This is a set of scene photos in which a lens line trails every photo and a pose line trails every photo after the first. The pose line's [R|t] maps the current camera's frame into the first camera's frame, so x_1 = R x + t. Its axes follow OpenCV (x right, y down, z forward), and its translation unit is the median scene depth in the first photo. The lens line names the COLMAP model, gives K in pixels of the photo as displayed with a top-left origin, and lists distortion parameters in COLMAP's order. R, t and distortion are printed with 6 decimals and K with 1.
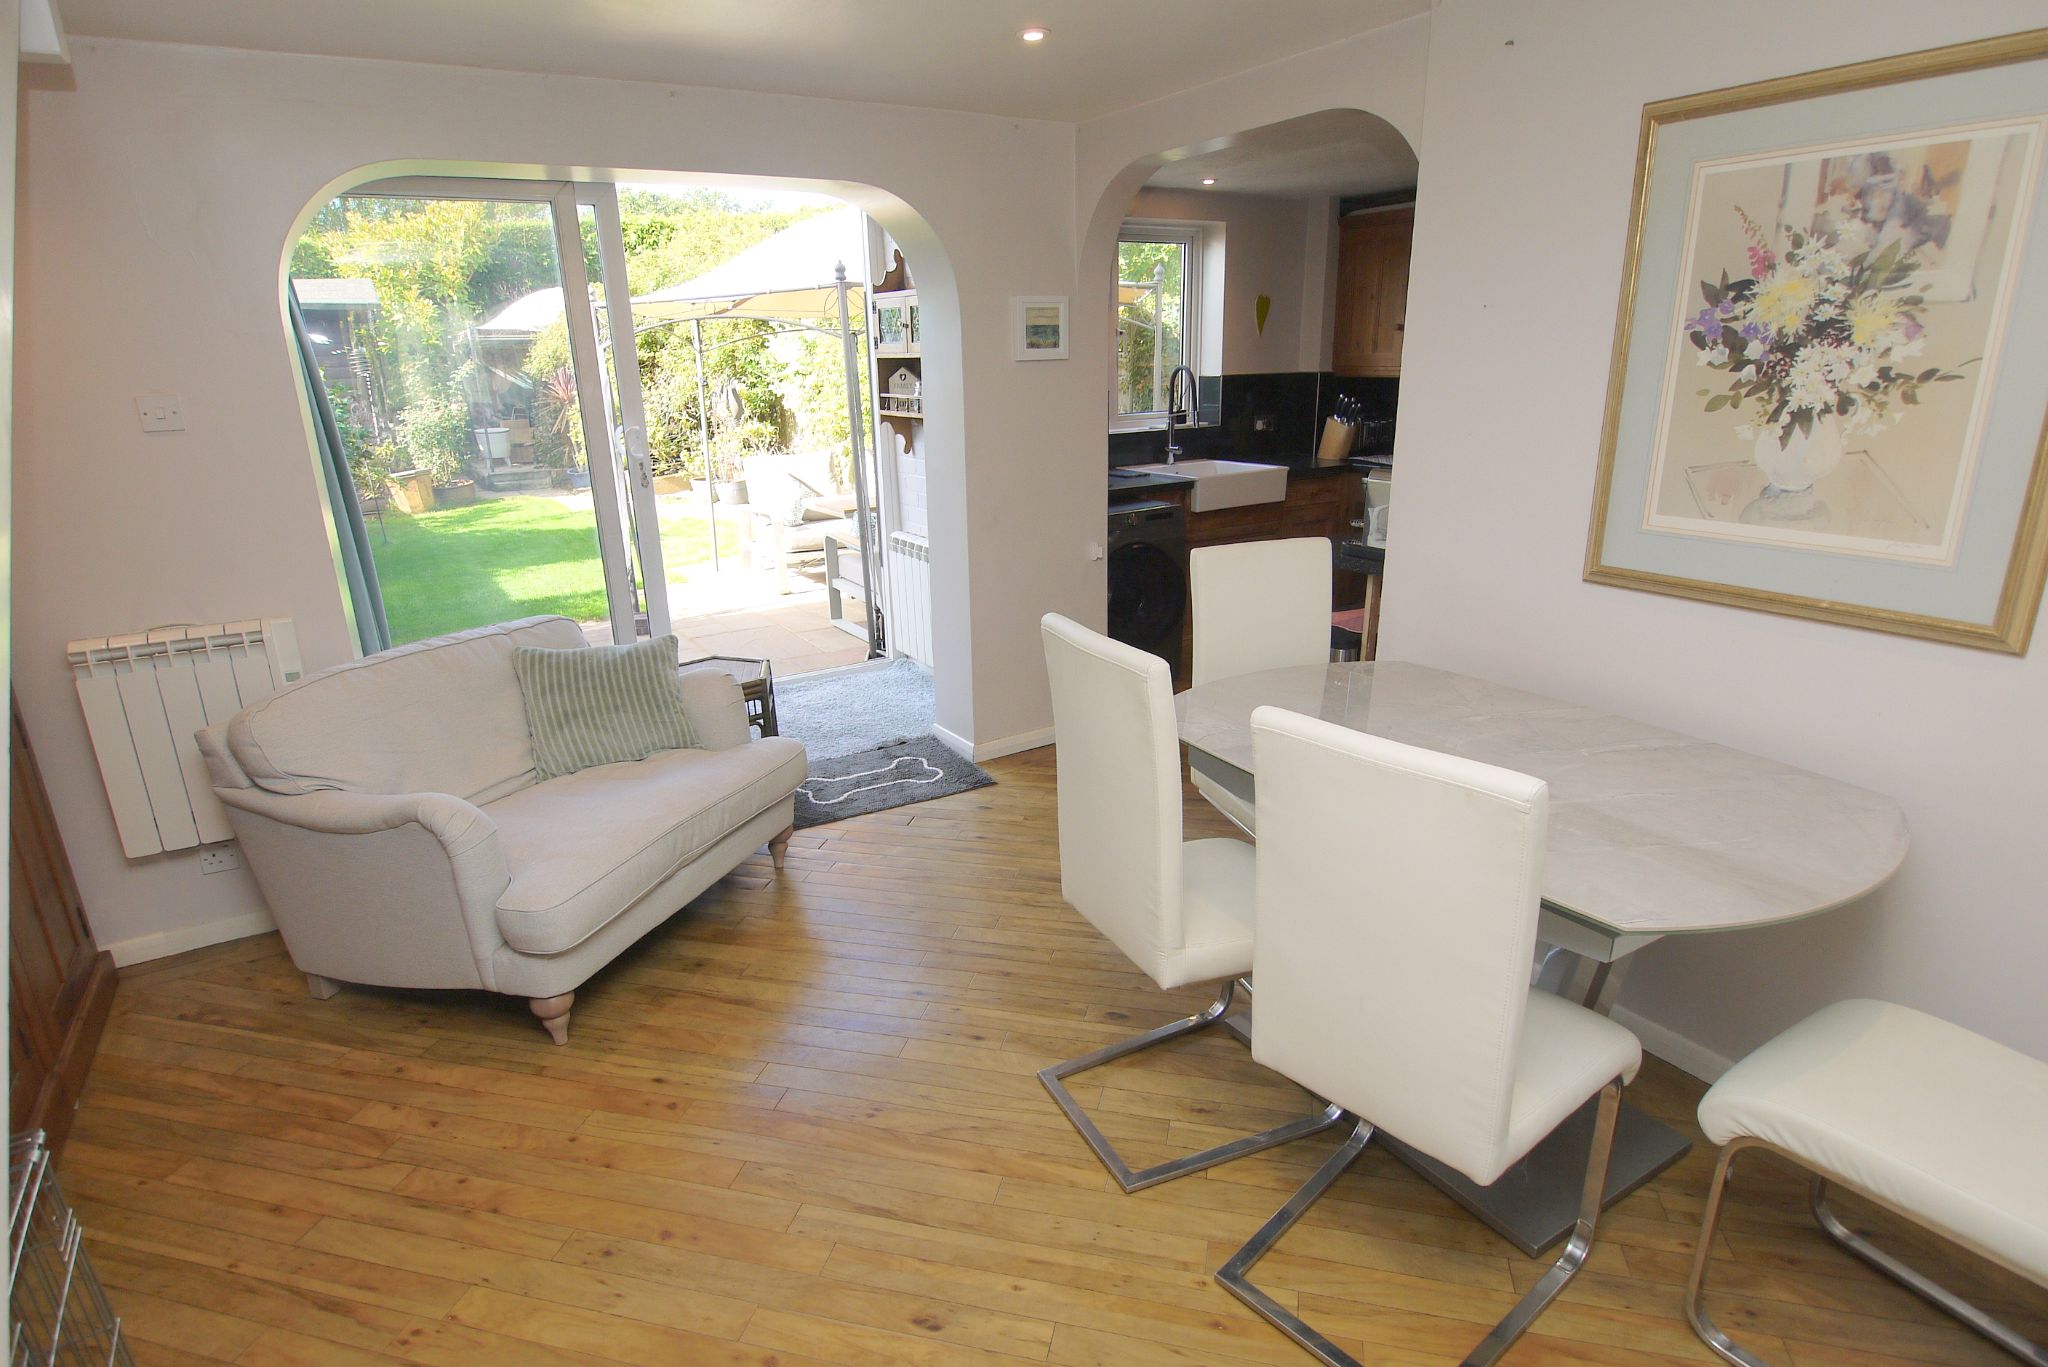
lens RADIAL K [[1080.1, 0, 1018.0], [0, 1080.1, 685.5], [0, 0, 1]] dist [-0.004528, -0.000308]
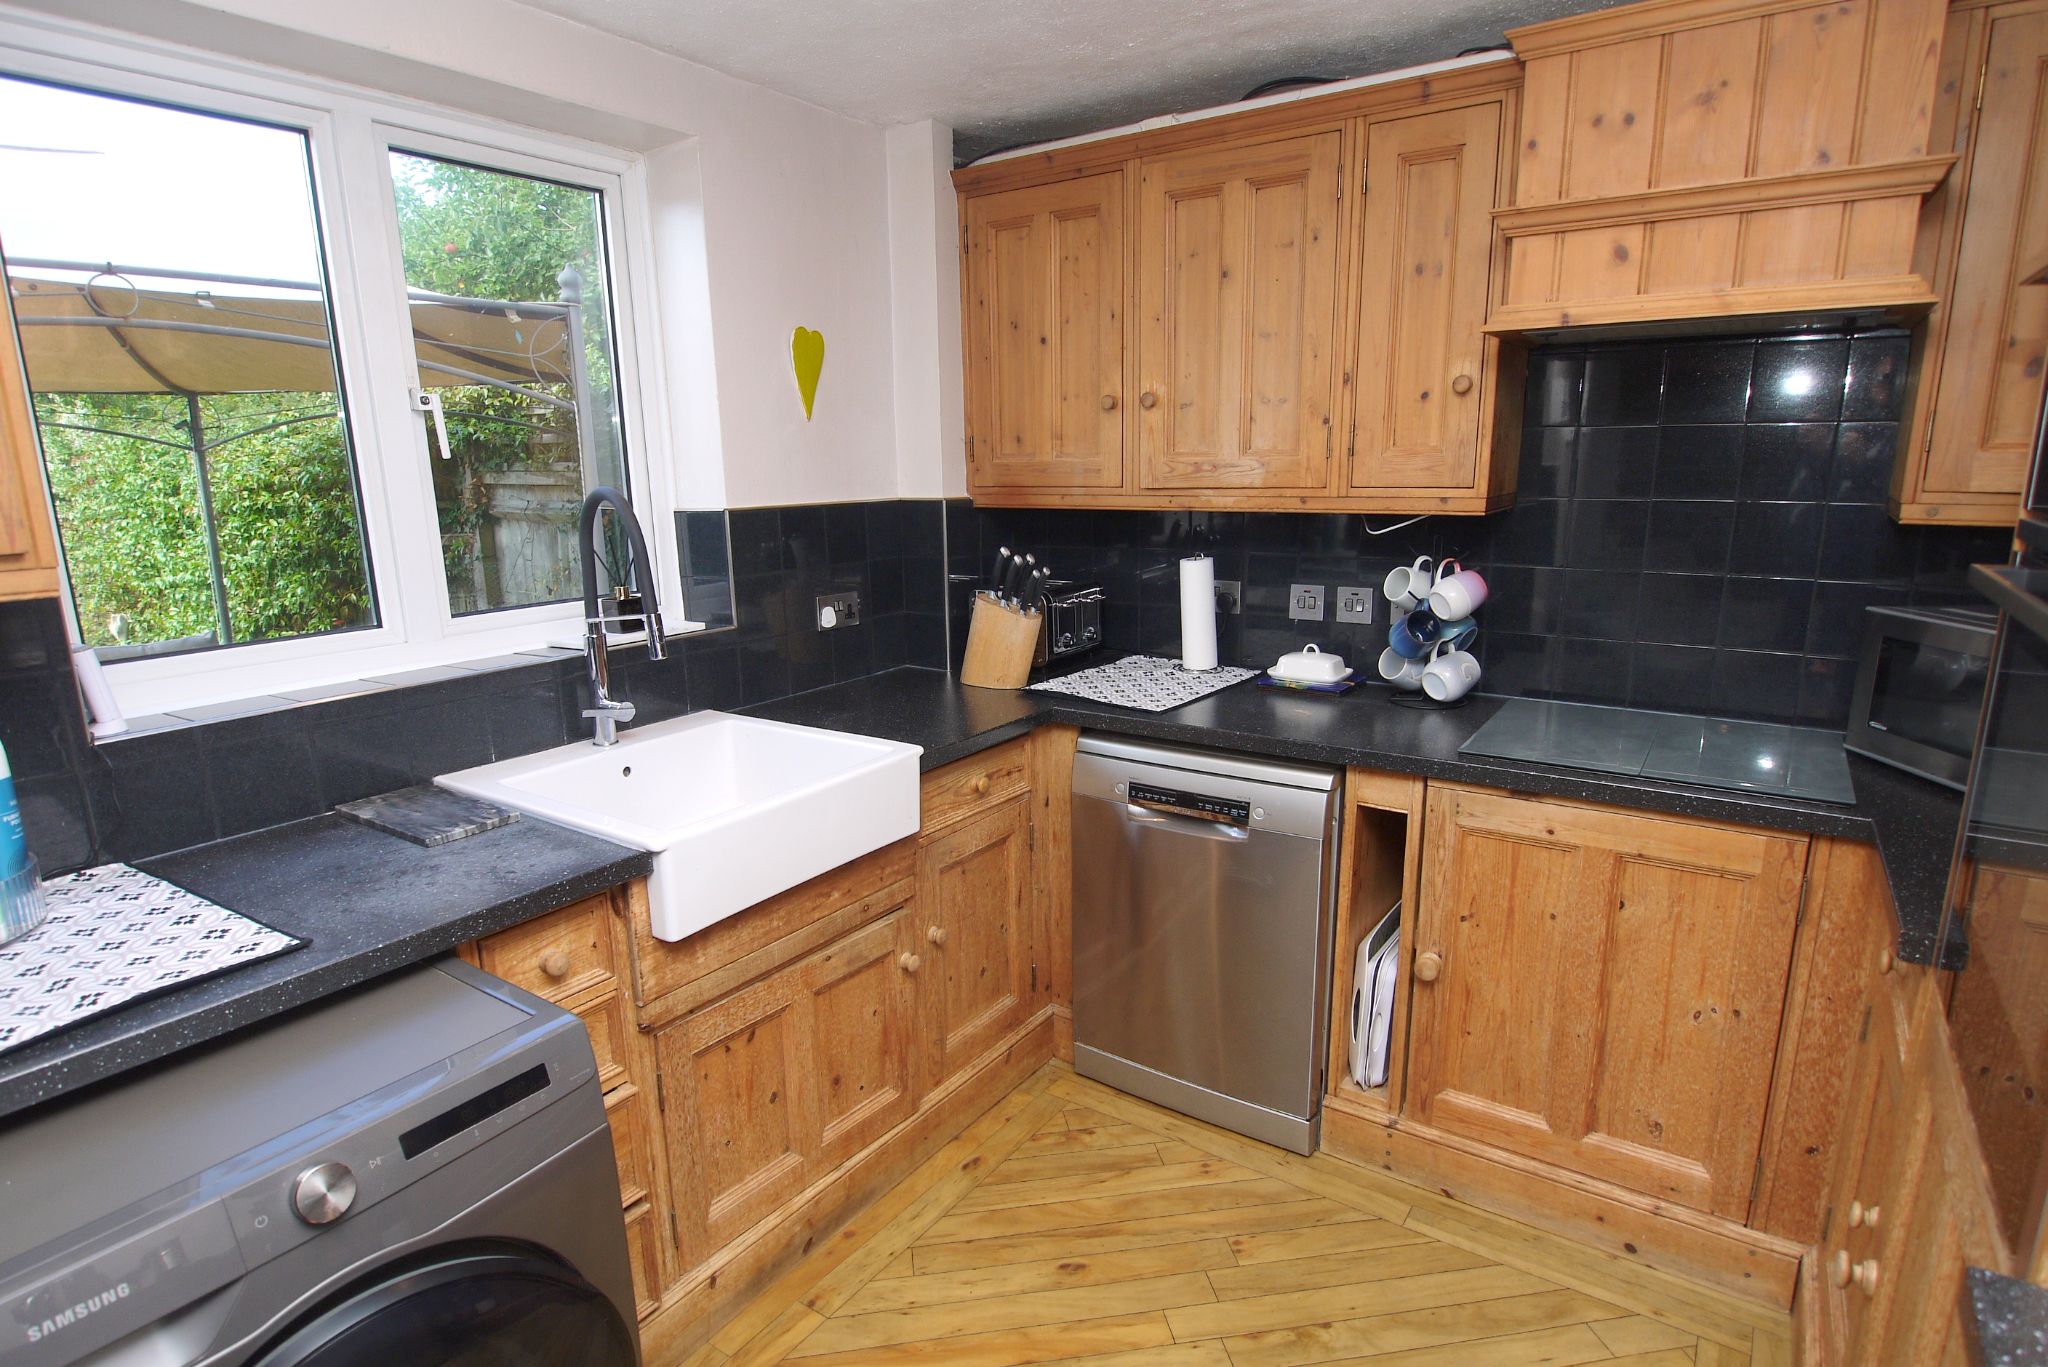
lens RADIAL K [[1080.1, 0, 1025.6], [0, 1080.1, 687.2], [0, 0, 1]] dist [-0.004528, -0.000308]
pose [[0.916617, -0.079751, 0.391732, 0.053820], [0.117662, 0.990315, -0.073706, -0.075115], [-0.382059, 0.113652, 0.917123, 0.249084]]
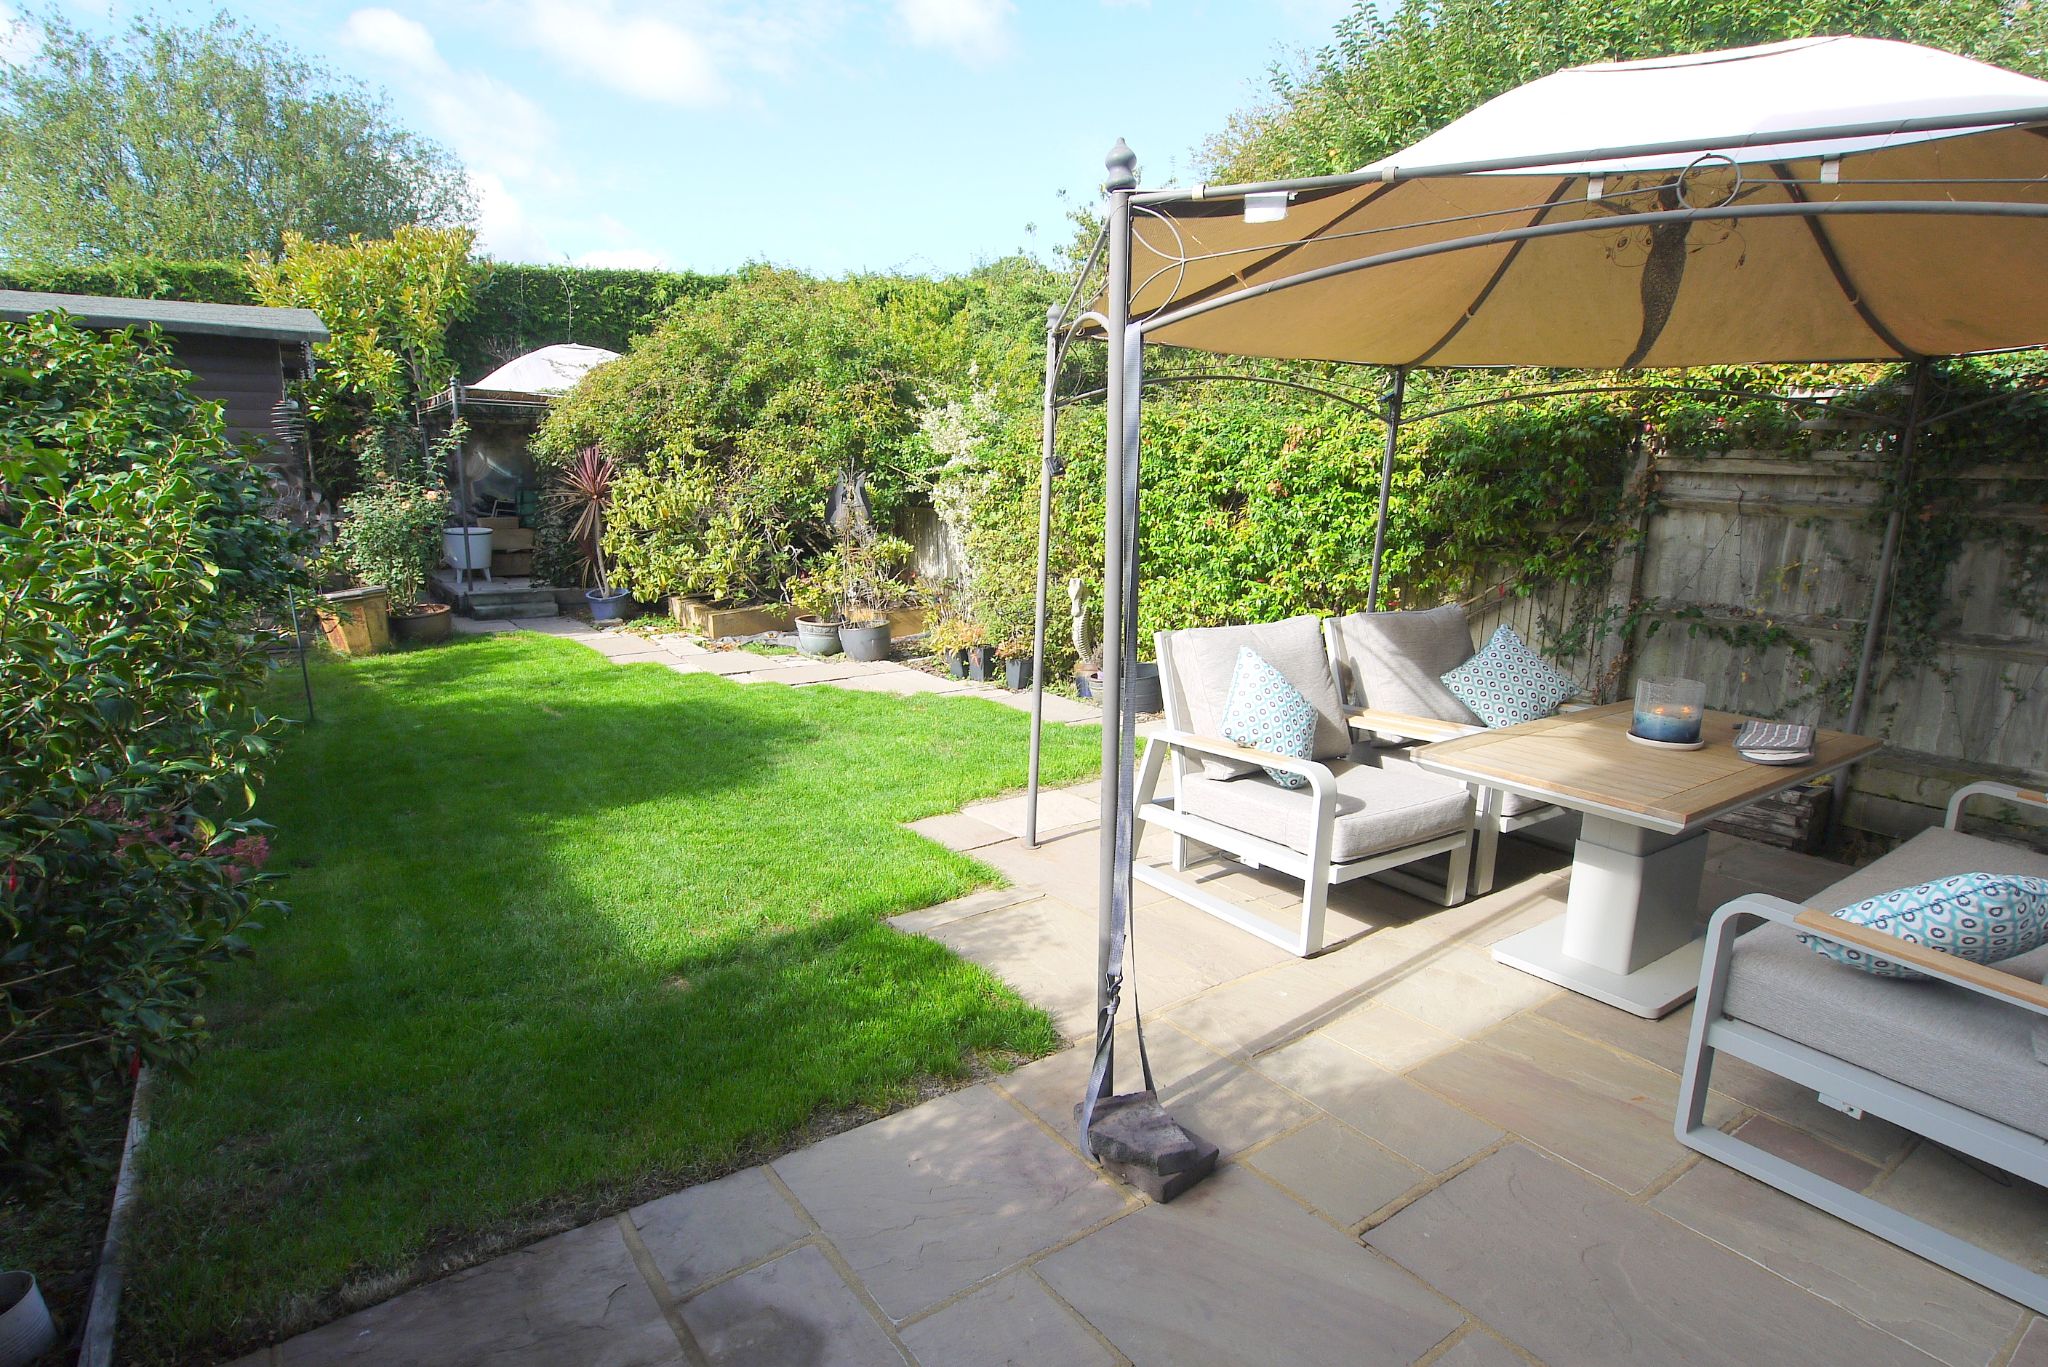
lens RADIAL K [[1080.1, 0, 1030.9], [0, 1080.1, 687.3], [0, 0, 1]] dist [-0.004528, -0.000308]
pose [[0.996304, 0.029776, 0.080566, -0.209637], [-0.021425, 0.994493, -0.102593, -0.083556], [-0.083177, 0.100488, 0.991455, 0.332570]]
